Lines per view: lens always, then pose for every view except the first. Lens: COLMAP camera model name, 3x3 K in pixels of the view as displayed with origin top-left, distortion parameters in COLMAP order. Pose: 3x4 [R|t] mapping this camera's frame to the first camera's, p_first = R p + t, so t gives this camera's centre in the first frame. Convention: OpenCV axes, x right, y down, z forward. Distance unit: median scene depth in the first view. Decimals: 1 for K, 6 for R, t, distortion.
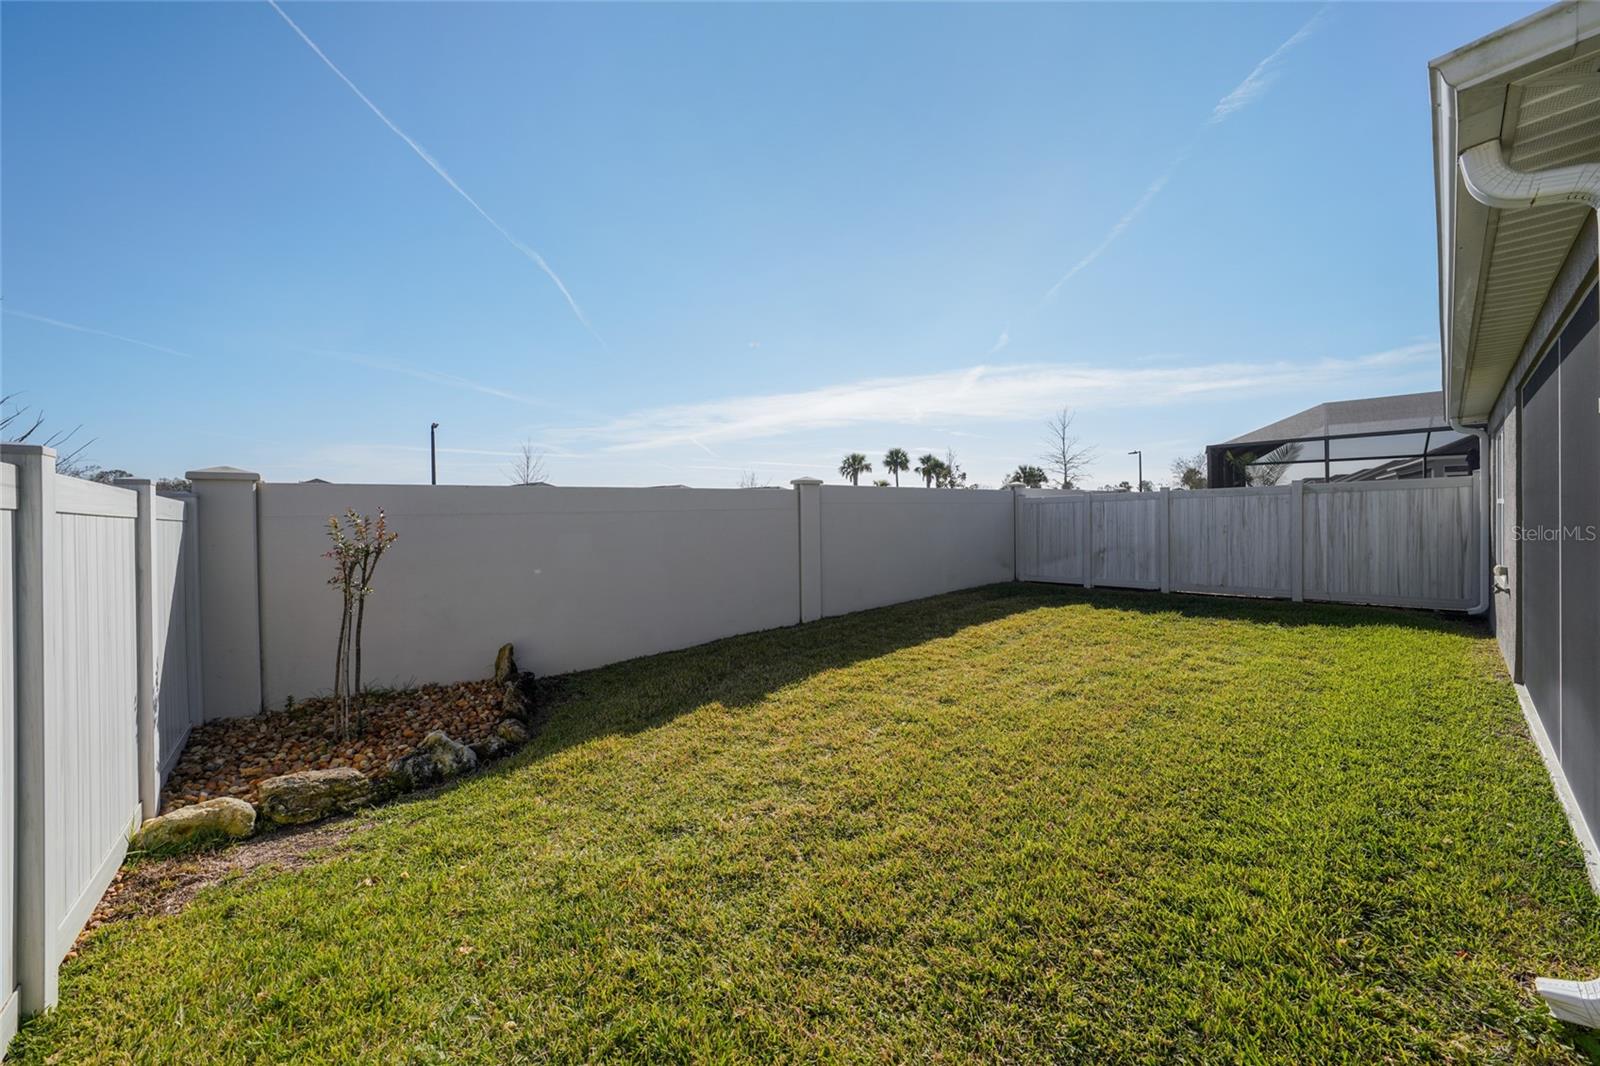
lens RADIAL K [[572.2, 0, 805.0], [0, 572.2, 513.4], [0, 0, 1]] dist [-0.032129, 0.007407]
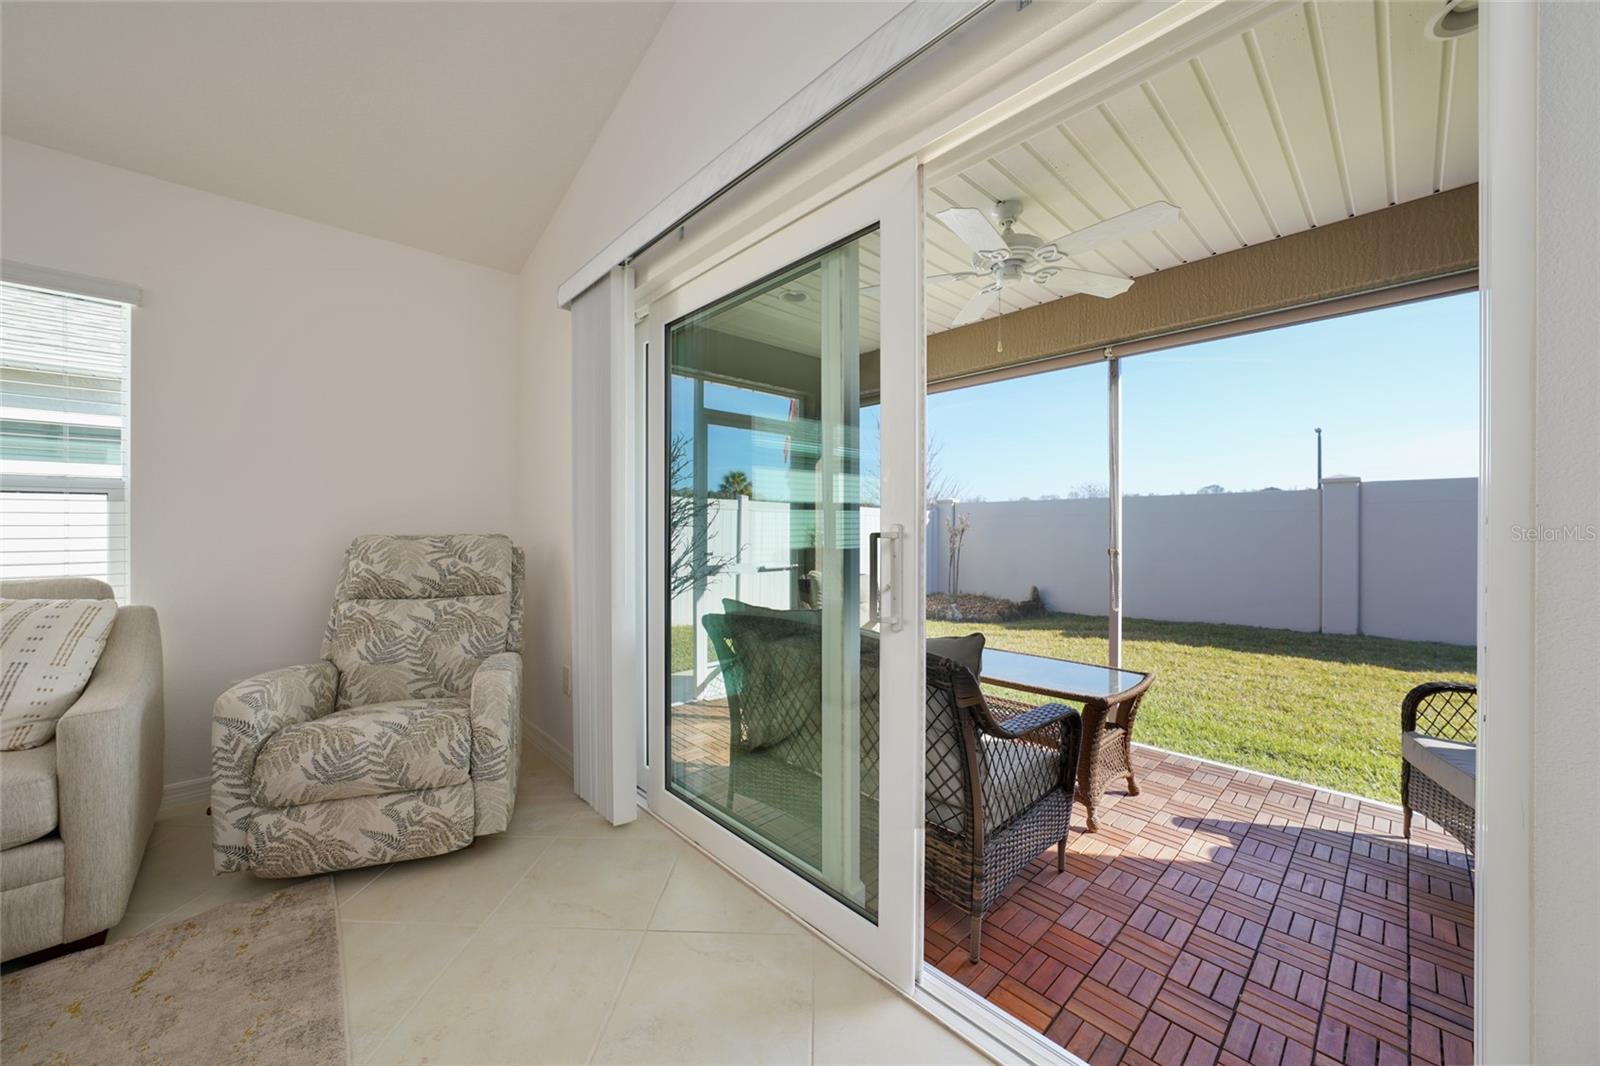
lens RADIAL K [[580.0, 0, 801.4], [0, 580.0, 525.2], [0, 0, 1]] dist [-0.025394, 0.005645]
pose [[0.036285, 0.015281, -0.999225, 0.658746], [-0.003475, 0.999879, 0.015165, 0.003385], [0.999335, 0.002922, 0.036333, 0.087302]]
